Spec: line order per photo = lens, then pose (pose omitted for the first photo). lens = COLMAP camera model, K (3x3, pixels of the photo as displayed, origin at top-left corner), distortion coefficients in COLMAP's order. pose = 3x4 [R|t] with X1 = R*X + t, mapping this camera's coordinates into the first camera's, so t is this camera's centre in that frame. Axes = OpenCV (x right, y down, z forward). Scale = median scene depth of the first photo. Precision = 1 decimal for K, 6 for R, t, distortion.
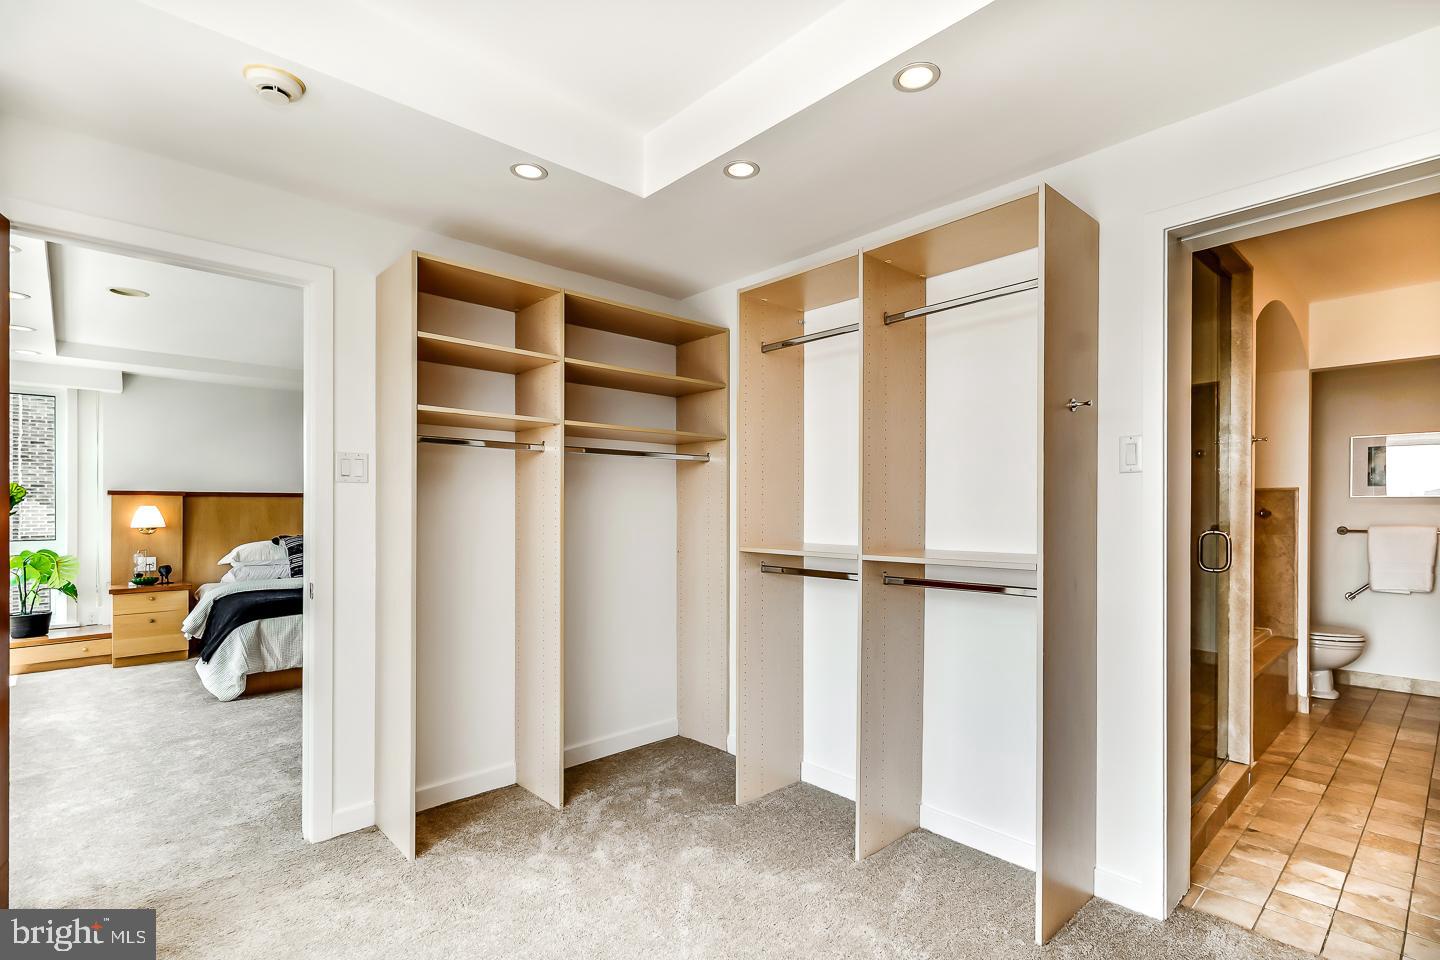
lens RADIAL K [[705.7, 0, 719.5], [0, 705.7, 512.7], [0, 0, 1]] dist [0.002772, 0.000197]
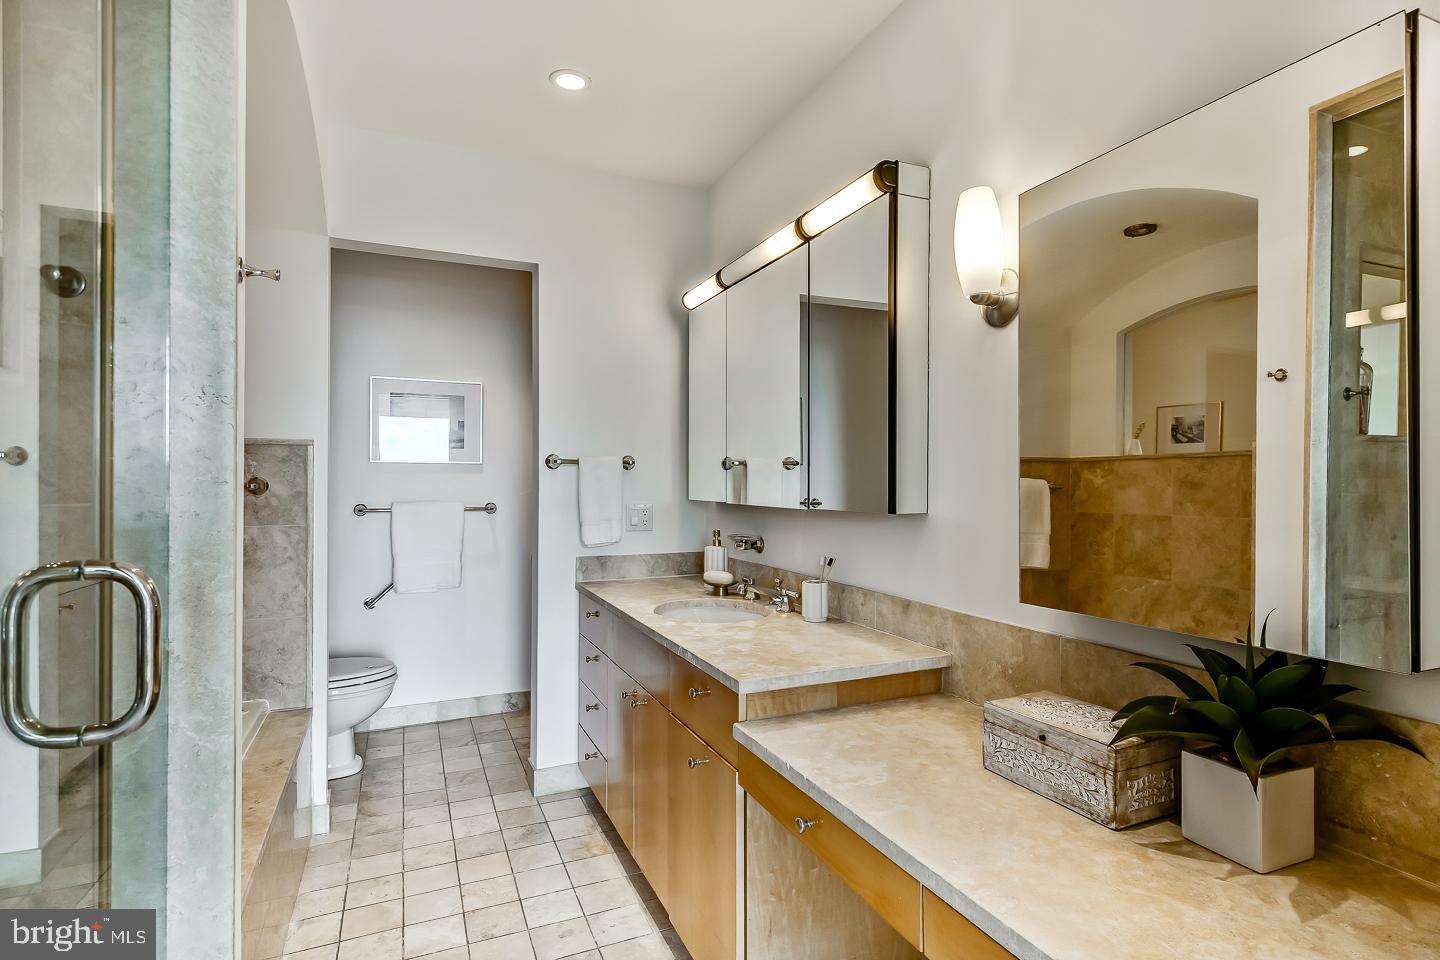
lens RADIAL K [[695.7, 0, 715.1], [0, 695.7, 484.5], [0, 0, 1]] dist [0.004236, 0.000501]
pose [[0.312266, -0.002284, 0.949992, 0.385308], [0.002170, 0.999996, 0.001690, -0.000025], [-0.949992, 0.001534, 0.312269, 0.515347]]
